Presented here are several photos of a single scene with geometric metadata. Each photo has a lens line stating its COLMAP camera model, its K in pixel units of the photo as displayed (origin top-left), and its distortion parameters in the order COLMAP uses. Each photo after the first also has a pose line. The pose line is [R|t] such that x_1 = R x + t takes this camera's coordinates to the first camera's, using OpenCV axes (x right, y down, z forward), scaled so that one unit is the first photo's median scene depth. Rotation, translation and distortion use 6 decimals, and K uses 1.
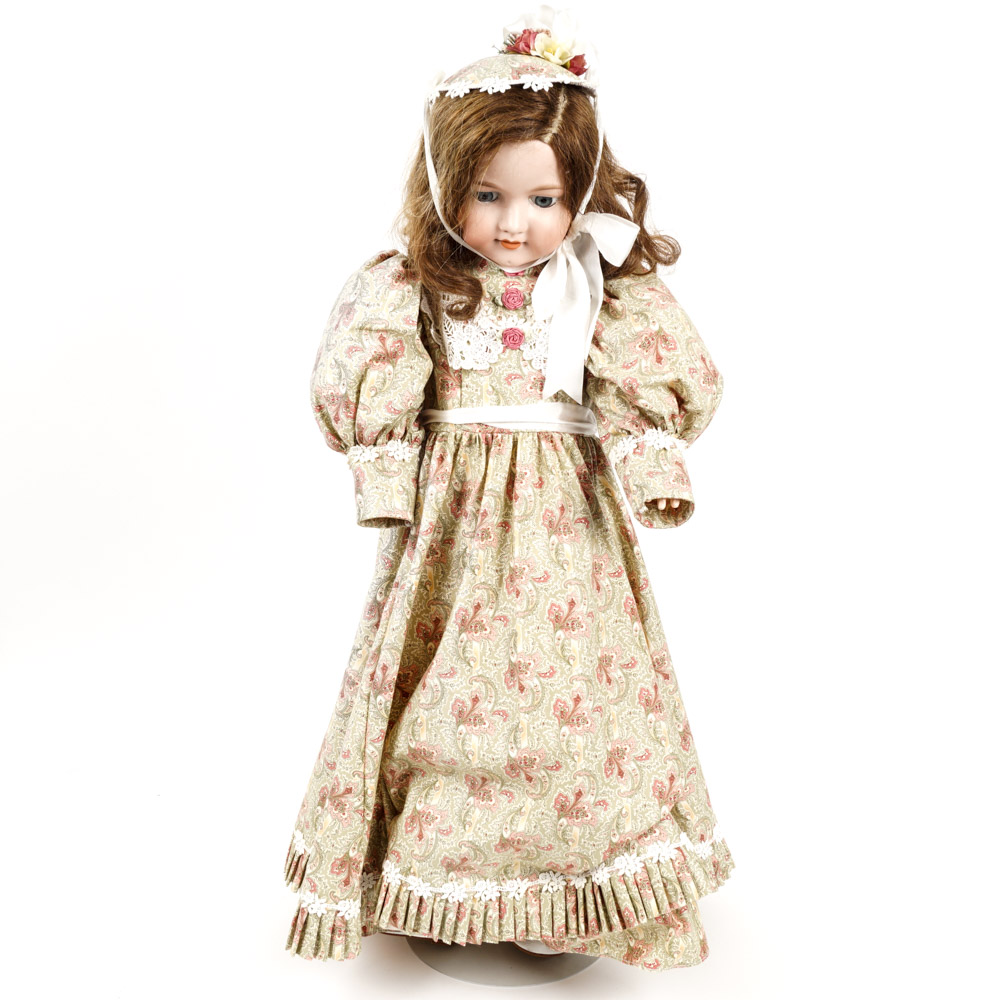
lens RADIAL K [[1363.3, 0, 501.7], [0, 1363.3, 498.5], [0, 0, 1]] dist [-0.088144, 0.000000]
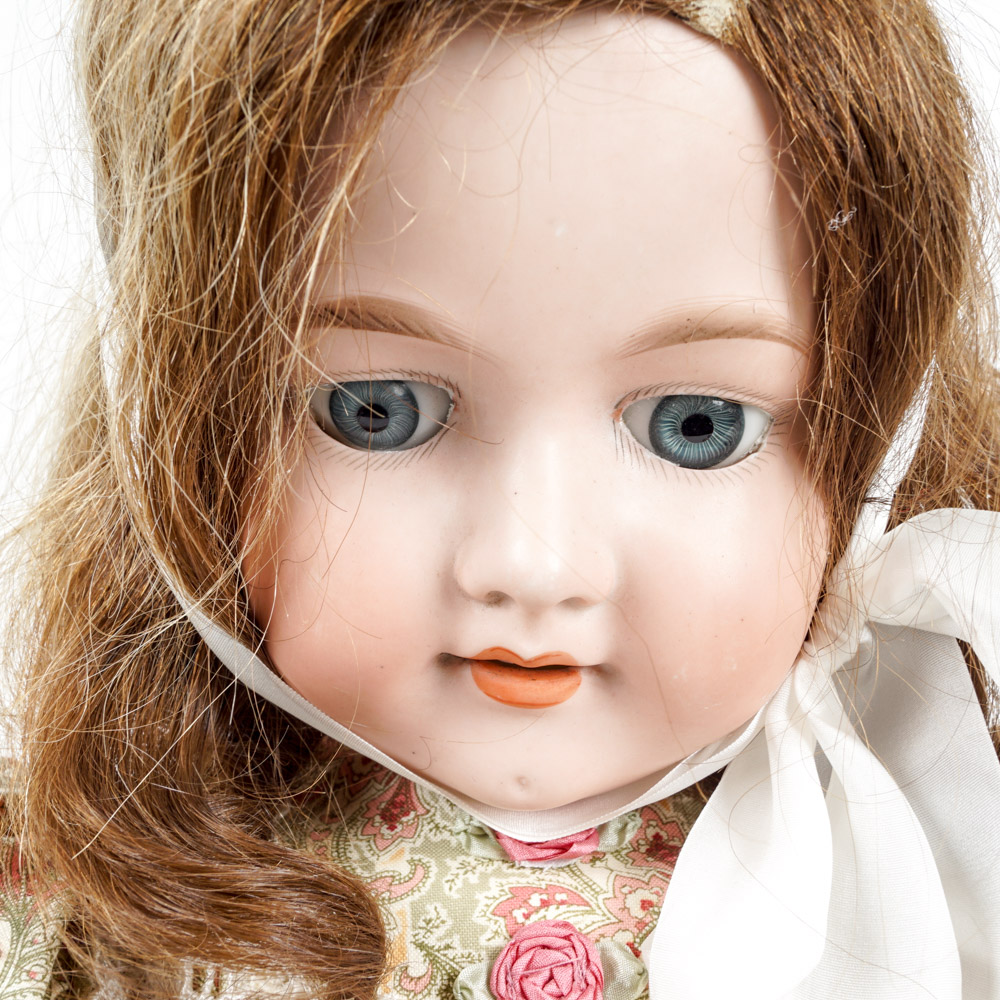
lens RADIAL K [[1604.6, 0, 497.2], [0, 1604.6, 501.1], [0, 0, 1]] dist [-0.072391, 0.000000]
pose [[0.999361, -0.034174, -0.010477, 0.005550], [0.027240, 0.917941, -0.395780, -0.117570], [0.023142, 0.395242, 0.918286, 0.752742]]
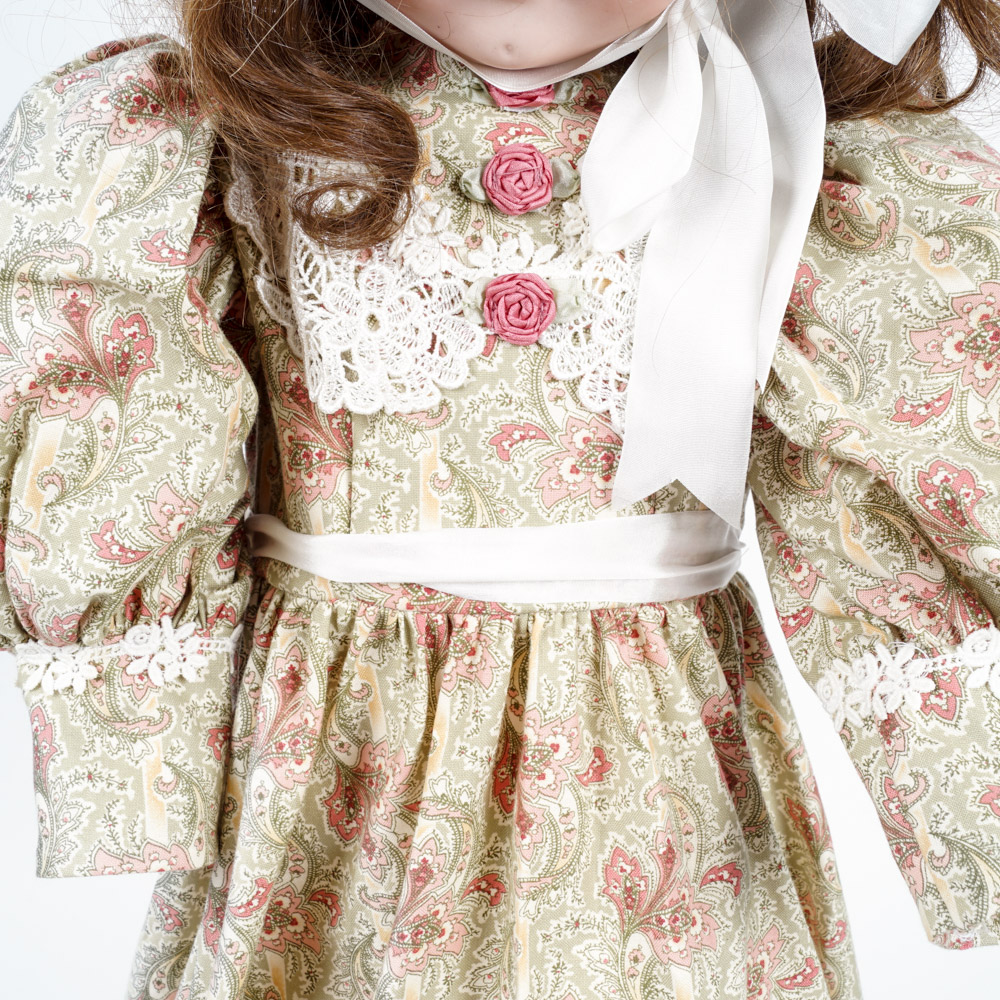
lens RADIAL K [[1164.2, 0, 494.7], [0, 1164.2, 504.0], [0, 0, 1]] dist [-0.095050, 0.000000]
pose [[0.999914, 0.006719, 0.011251, 0.000383], [-0.007586, 0.996849, 0.078959, -0.092328], [-0.010685, -0.079037, 0.996814, 0.719592]]
